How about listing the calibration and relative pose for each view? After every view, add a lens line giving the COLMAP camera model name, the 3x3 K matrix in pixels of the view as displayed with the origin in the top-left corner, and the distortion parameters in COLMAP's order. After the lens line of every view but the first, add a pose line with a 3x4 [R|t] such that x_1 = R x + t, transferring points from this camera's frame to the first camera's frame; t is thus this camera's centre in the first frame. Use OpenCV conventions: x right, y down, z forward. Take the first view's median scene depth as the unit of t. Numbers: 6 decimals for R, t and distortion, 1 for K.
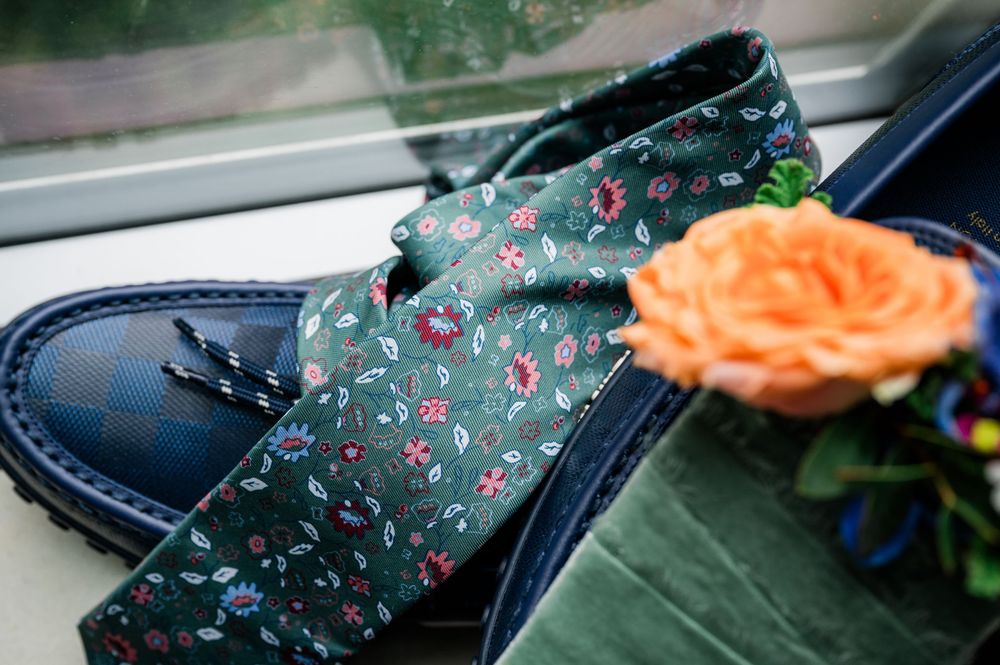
lens RADIAL K [[1195.8, 0, 499.9], [0, 1195.8, 327.0], [0, 0, 1]] dist [0.012533, 0.000000]
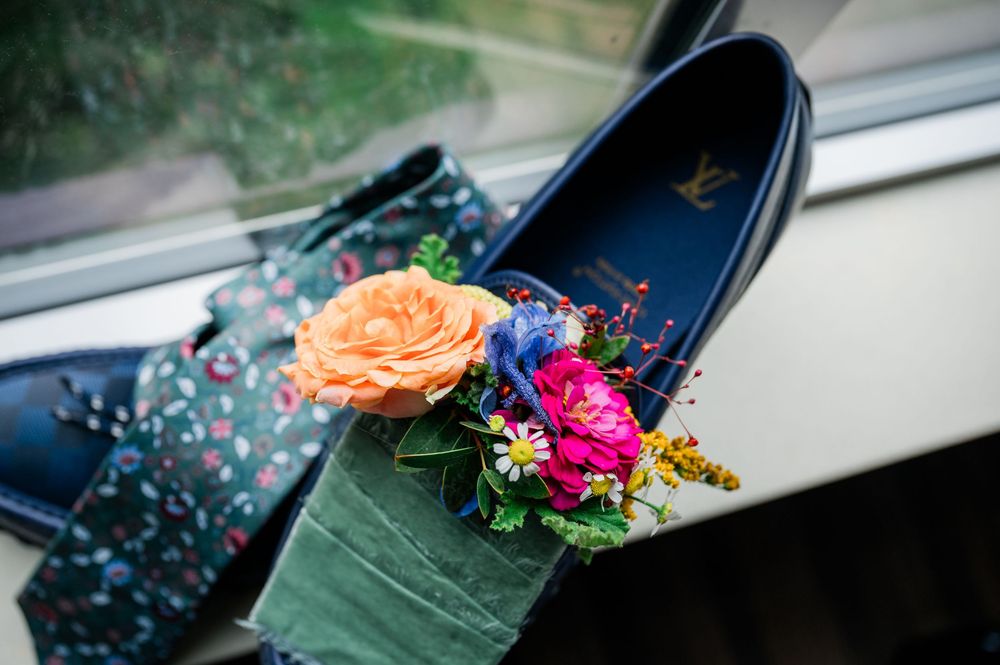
lens RADIAL K [[910.9, 0, 500.6], [0, 910.9, 338.1], [0, 0, 1]] dist [-0.019245, 0.000000]
pose [[0.997036, -0.076484, 0.008356, 0.267682], [0.076569, 0.997009, -0.010469, -0.000630], [-0.007530, 0.011078, 0.999910, -0.074270]]
